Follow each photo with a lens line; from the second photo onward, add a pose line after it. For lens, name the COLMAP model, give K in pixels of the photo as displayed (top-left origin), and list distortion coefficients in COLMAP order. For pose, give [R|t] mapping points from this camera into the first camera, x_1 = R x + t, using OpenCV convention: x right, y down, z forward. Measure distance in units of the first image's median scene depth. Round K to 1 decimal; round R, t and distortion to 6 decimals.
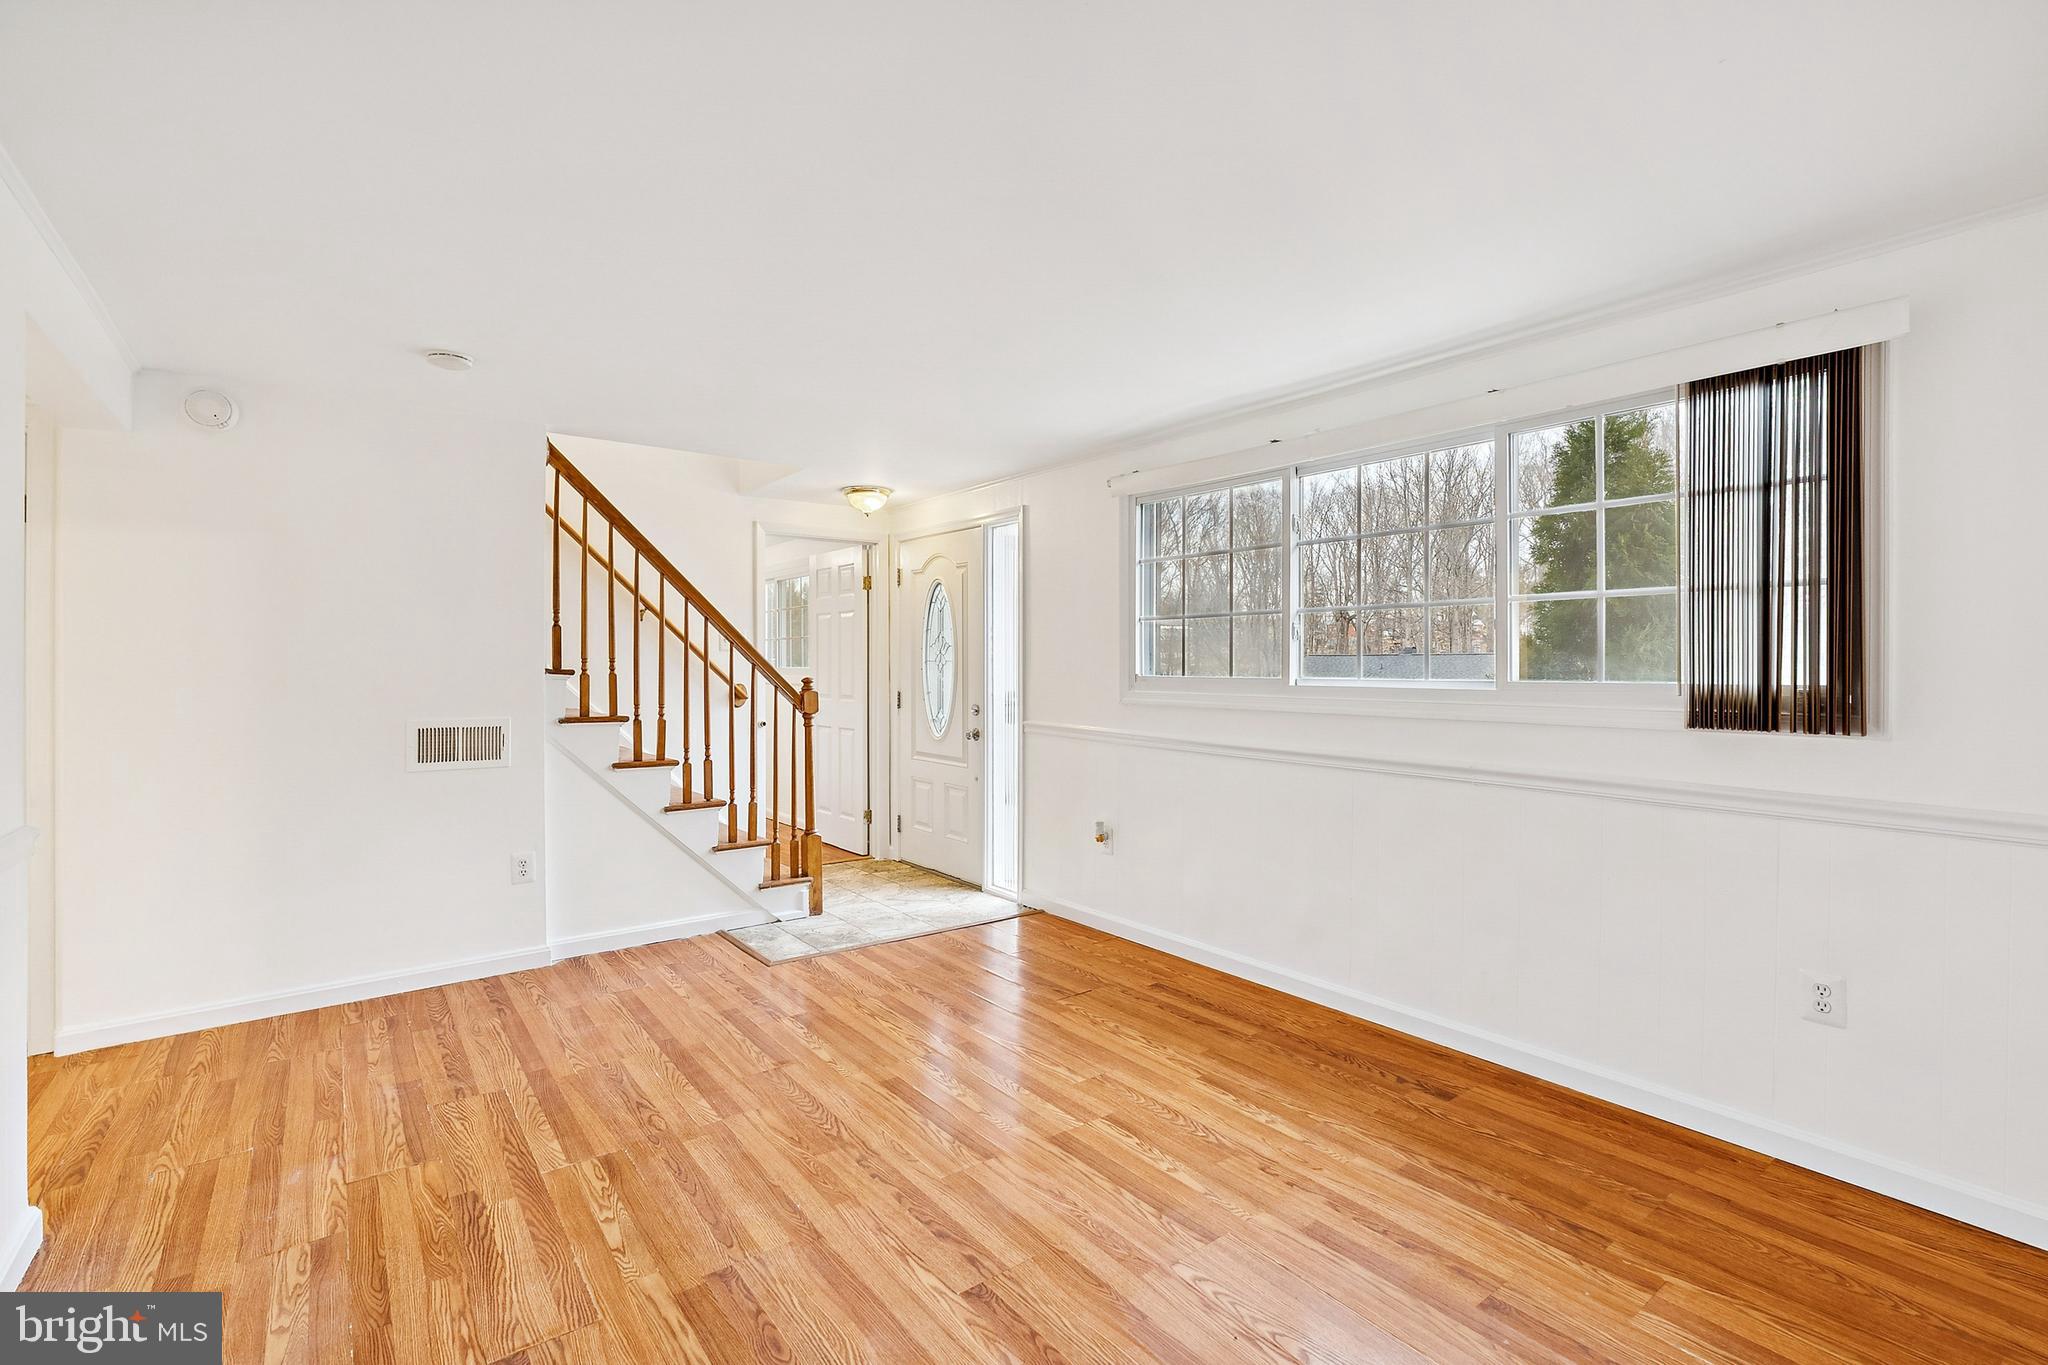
lens RADIAL K [[925.7, 0, 1020.6], [0, 925.7, 675.0], [0, 0, 1]] dist [-0.001144, 0.000130]
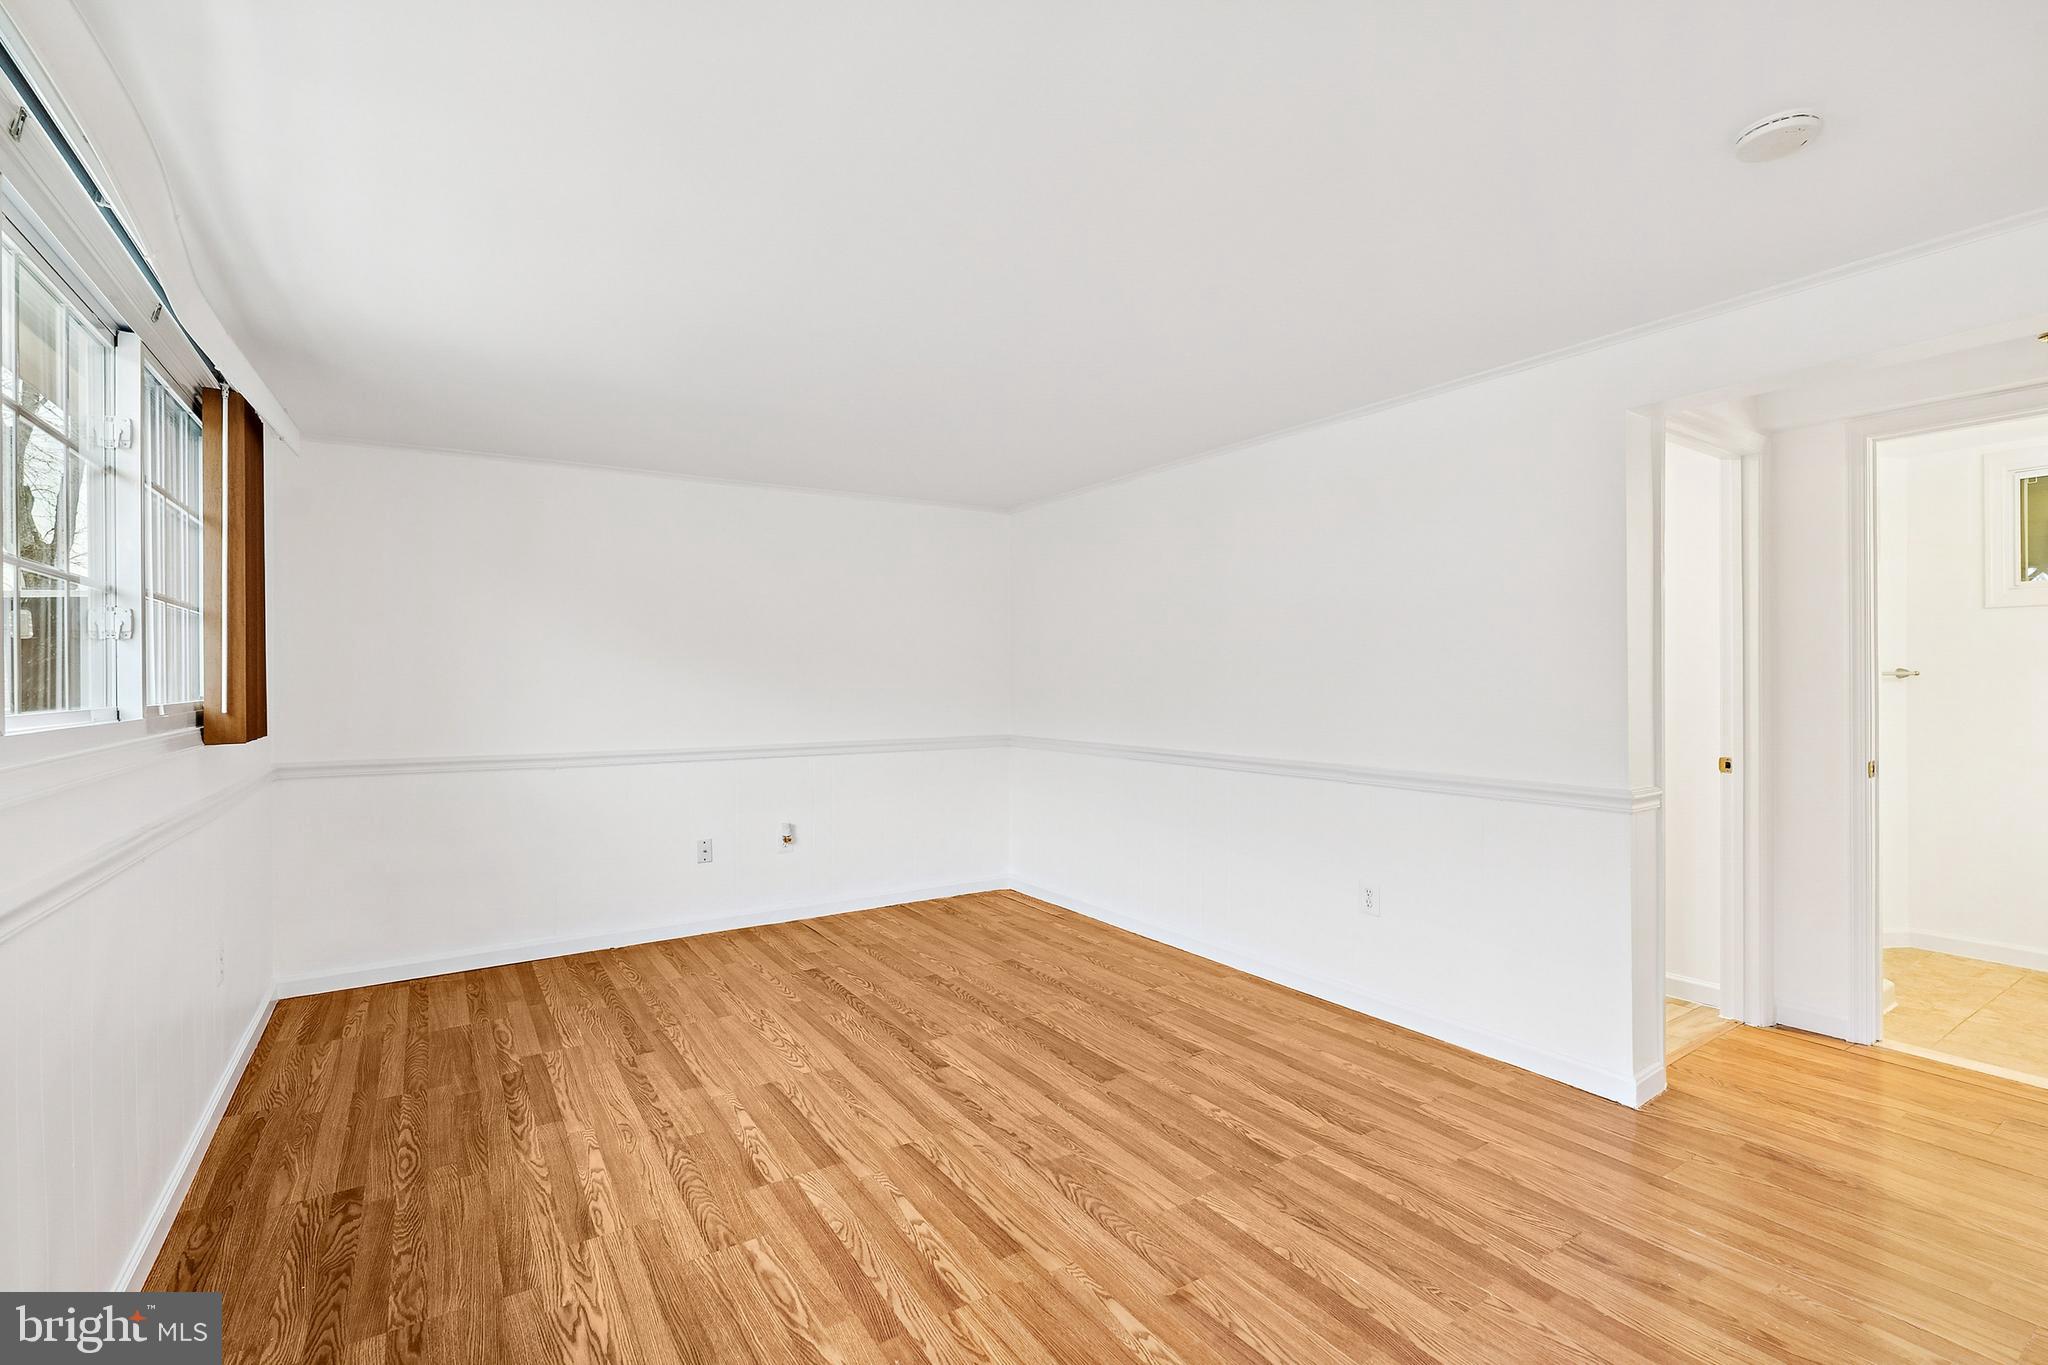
lens RADIAL K [[925.7, 0, 1024.7], [0, 925.7, 675.3], [0, 0, 1]] dist [-0.001144, 0.000130]
pose [[-0.997500, 0.007944, 0.070221, -0.252674], [0.008650, 0.999915, 0.009764, -0.022803], [-0.070138, 0.010347, -0.997484, 2.086866]]
